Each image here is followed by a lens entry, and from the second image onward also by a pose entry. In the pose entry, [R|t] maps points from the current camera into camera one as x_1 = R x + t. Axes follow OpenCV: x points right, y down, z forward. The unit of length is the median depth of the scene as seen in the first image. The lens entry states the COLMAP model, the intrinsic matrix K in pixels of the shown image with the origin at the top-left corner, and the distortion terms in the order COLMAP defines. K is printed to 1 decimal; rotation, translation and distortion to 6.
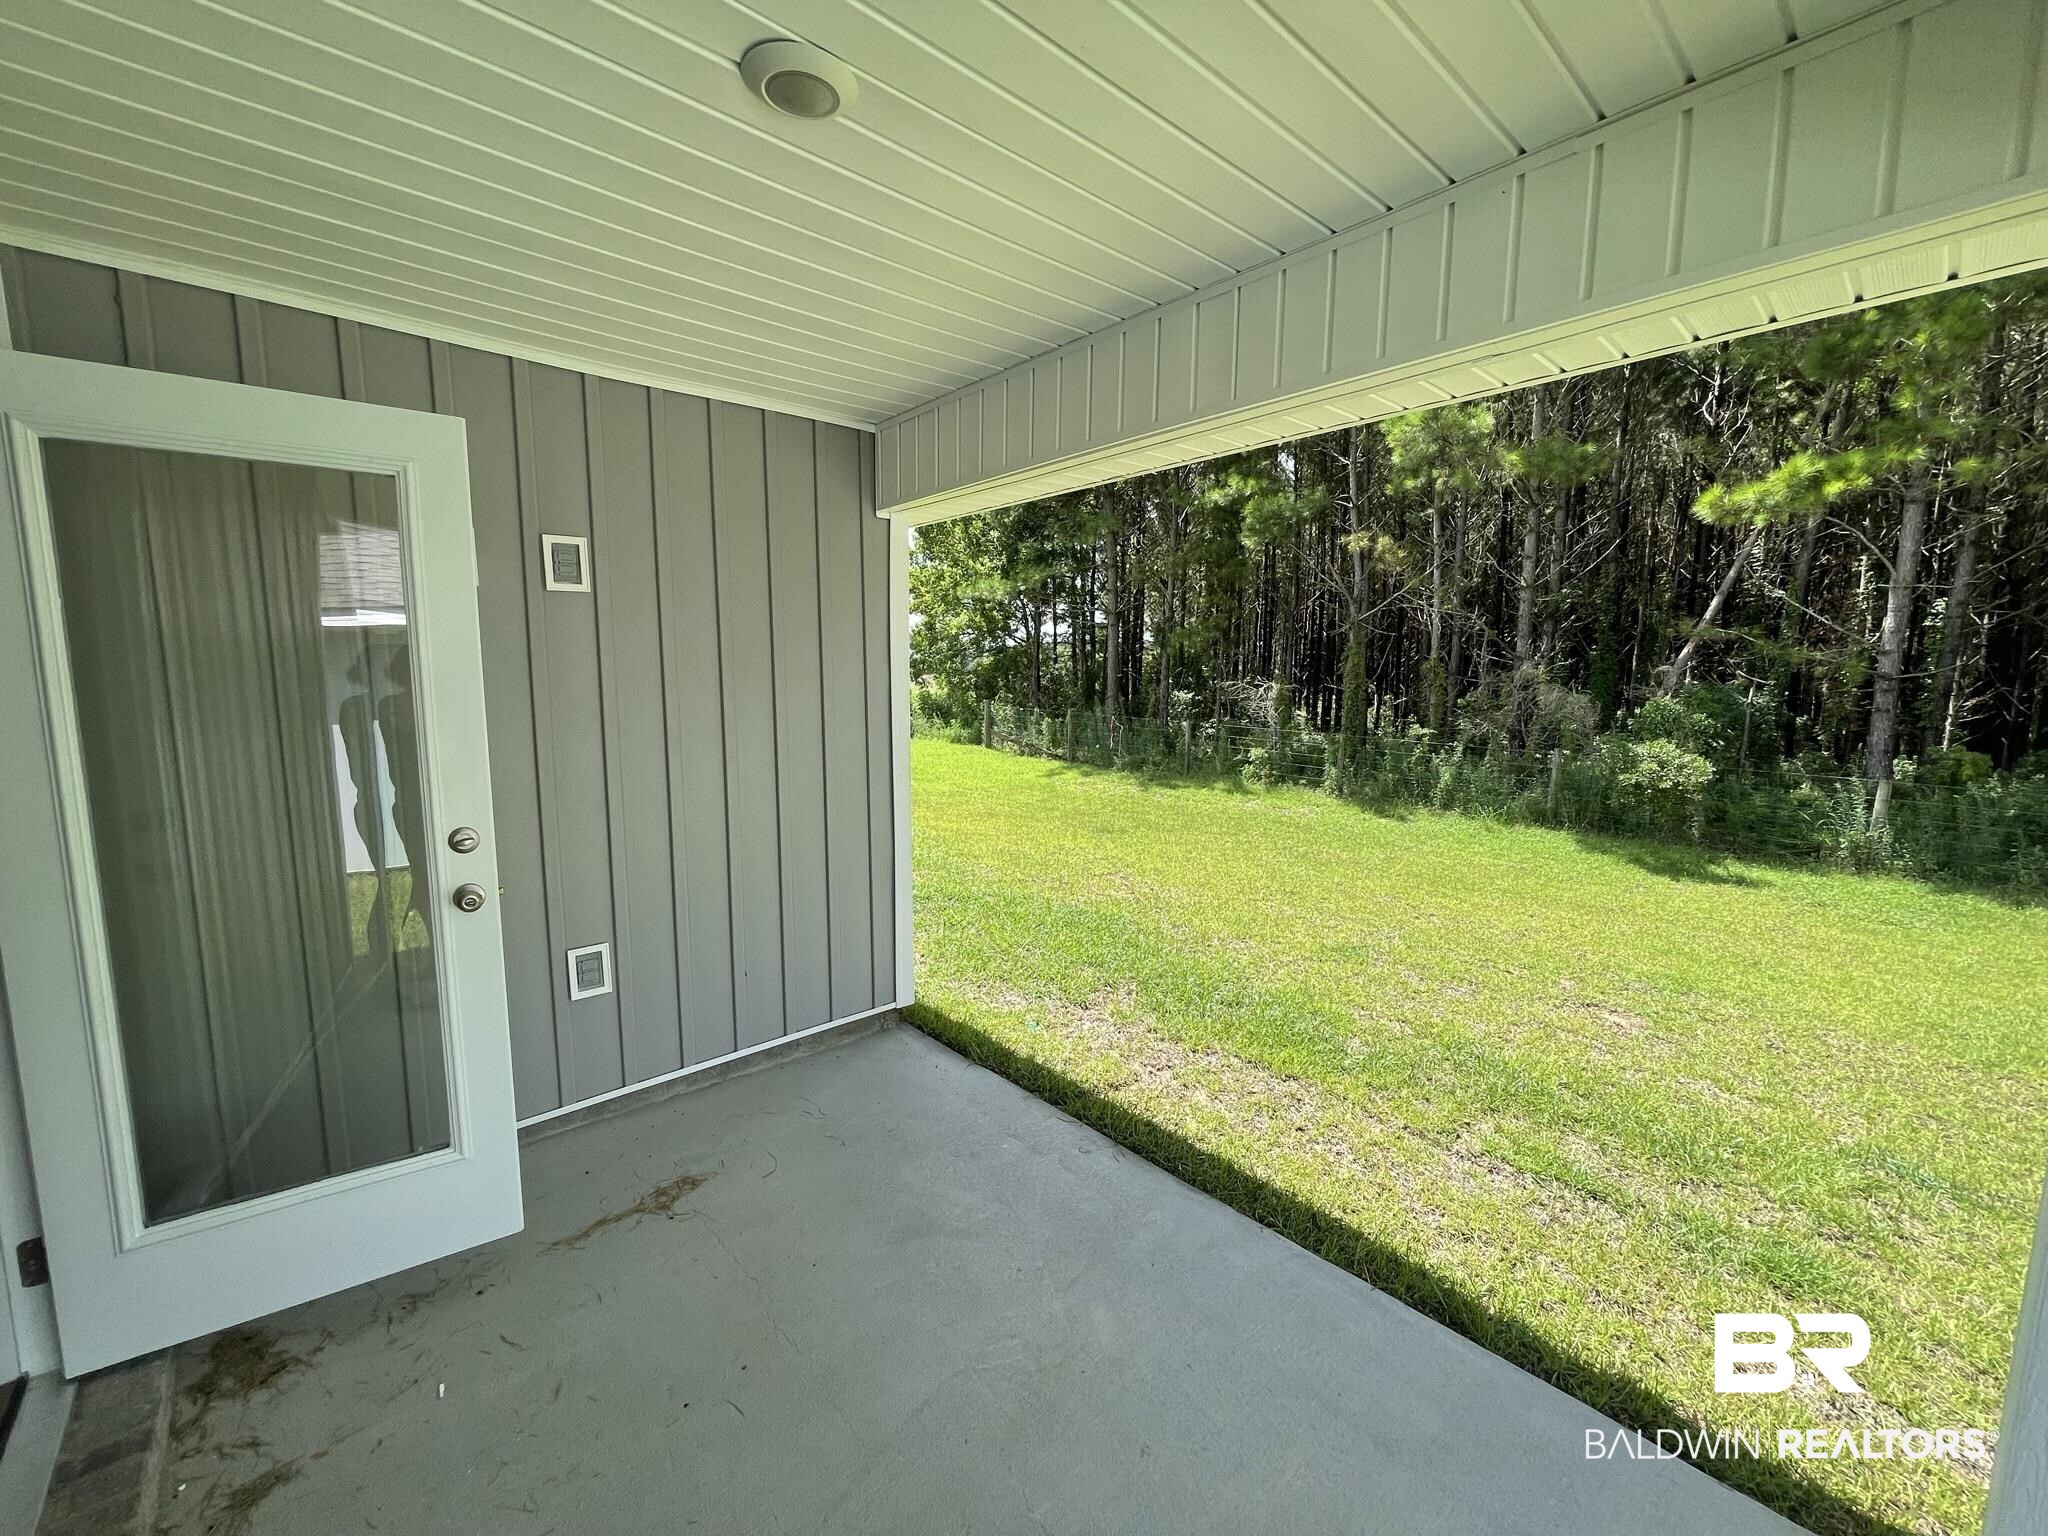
lens RADIAL K [[821.4, 0, 1024.4], [0, 821.4, 768.7], [0, 0, 1]] dist [-0.006005, 0.000994]
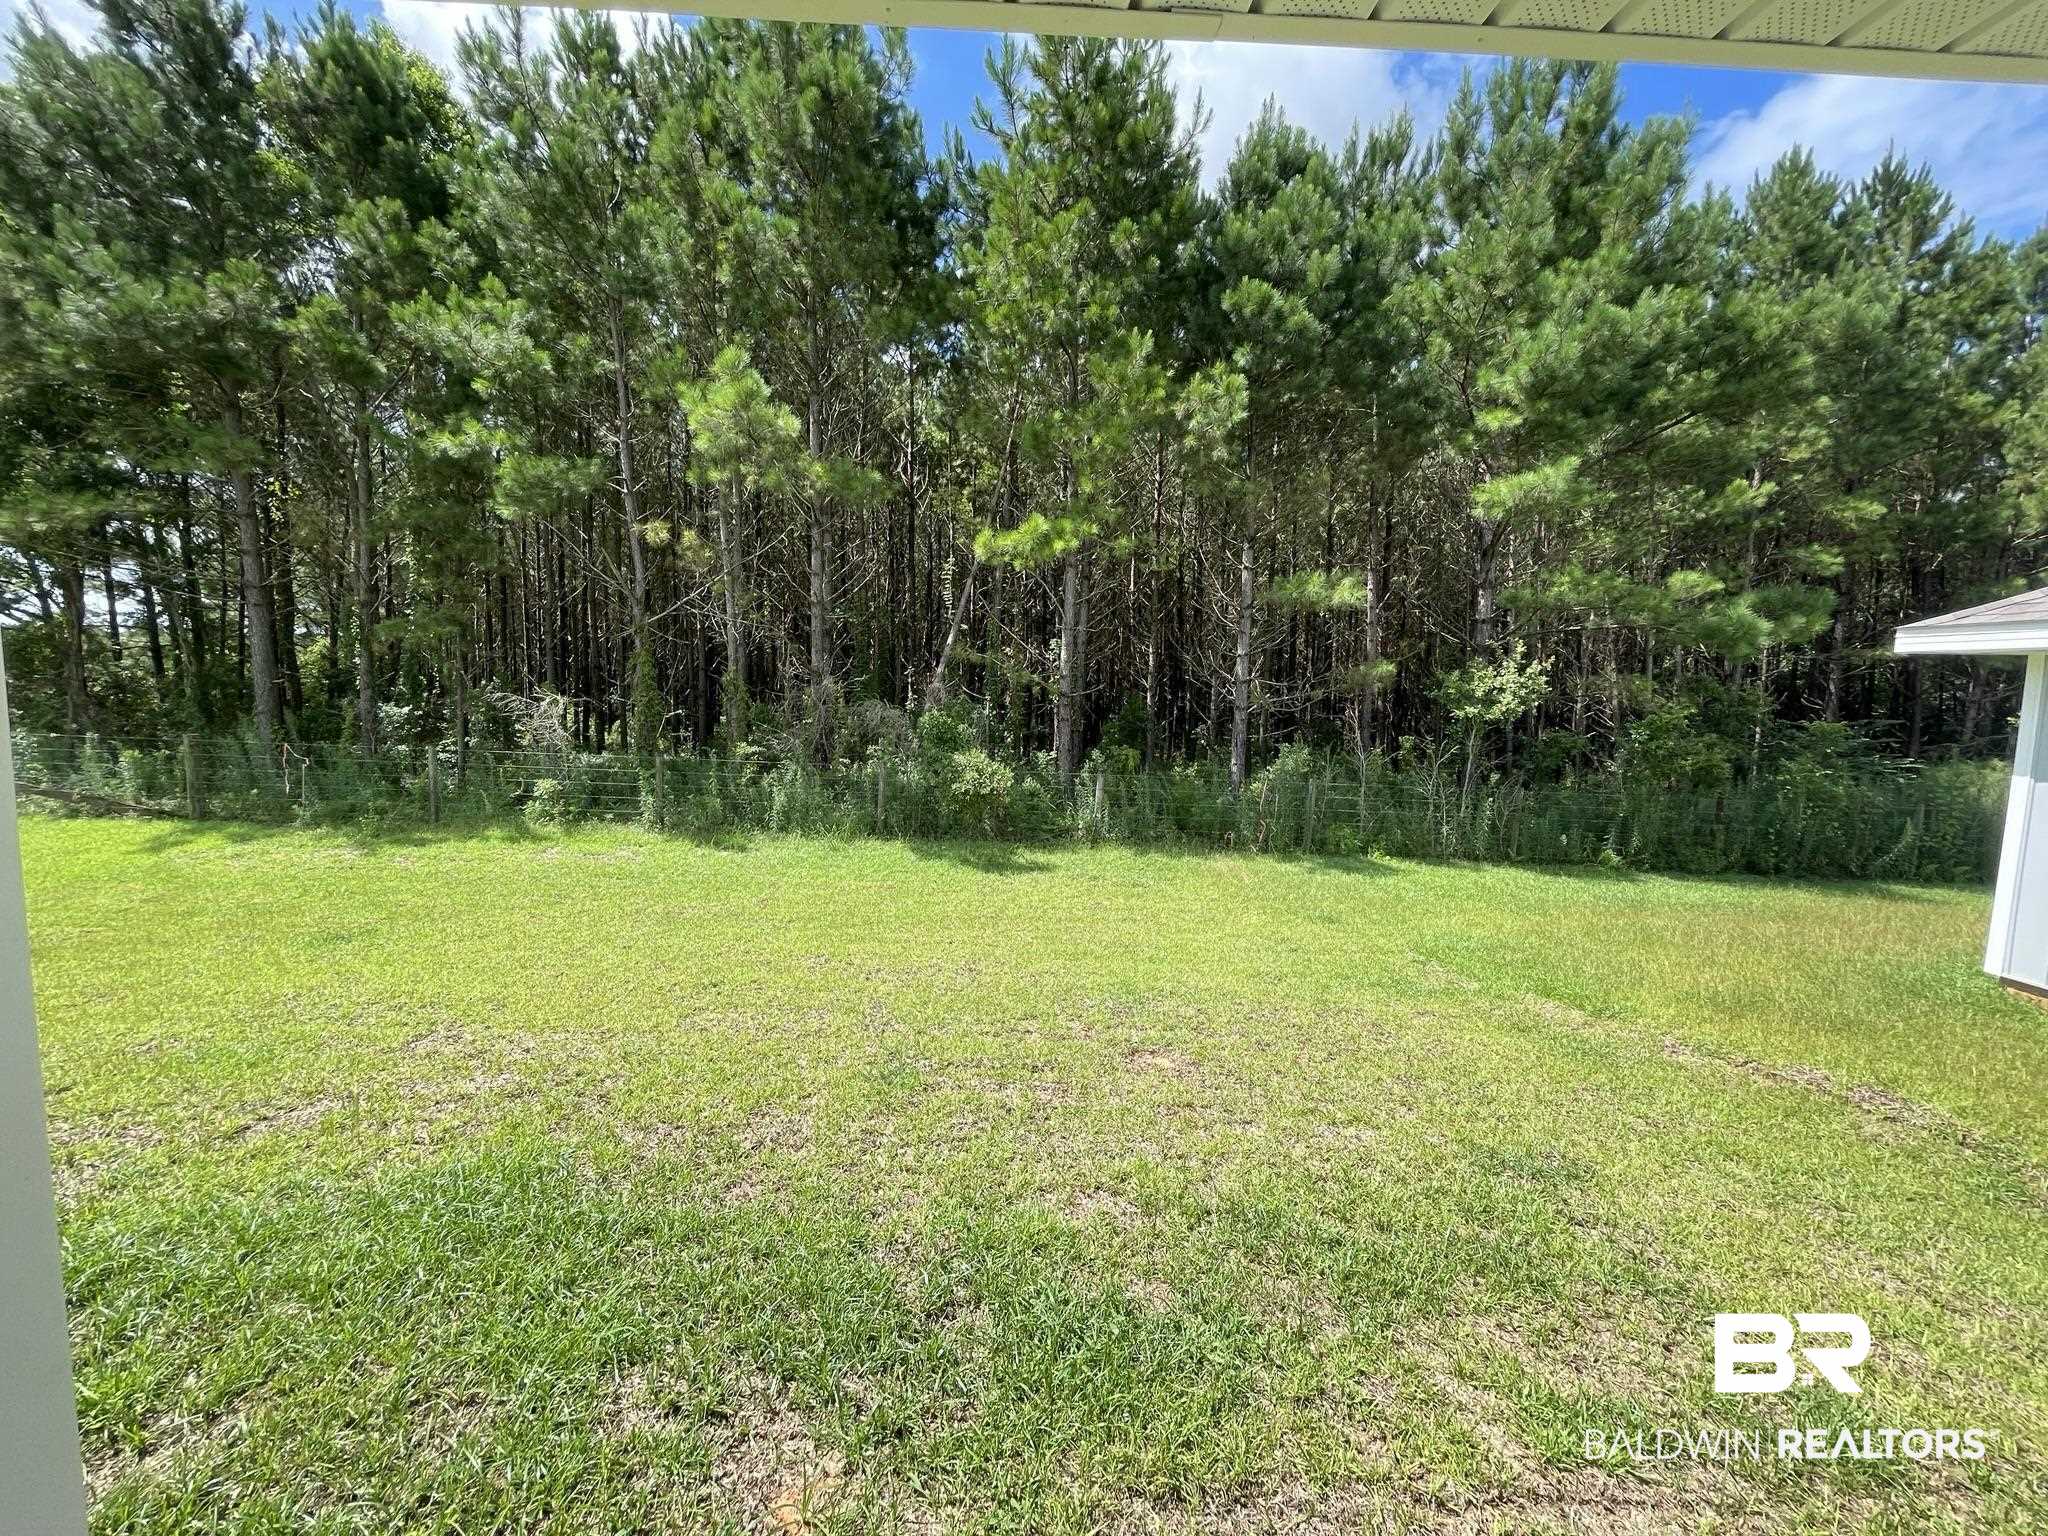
lens RADIAL K [[821.4, 0, 1021.6], [0, 821.4, 767.9], [0, 0, 1]] dist [-0.006005, 0.000994]
pose [[0.632387, -0.062497, 0.772127, -0.029462], [0.071563, 0.997191, 0.022102, -0.020822], [-0.771340, 0.041279, 0.635083, 0.160908]]
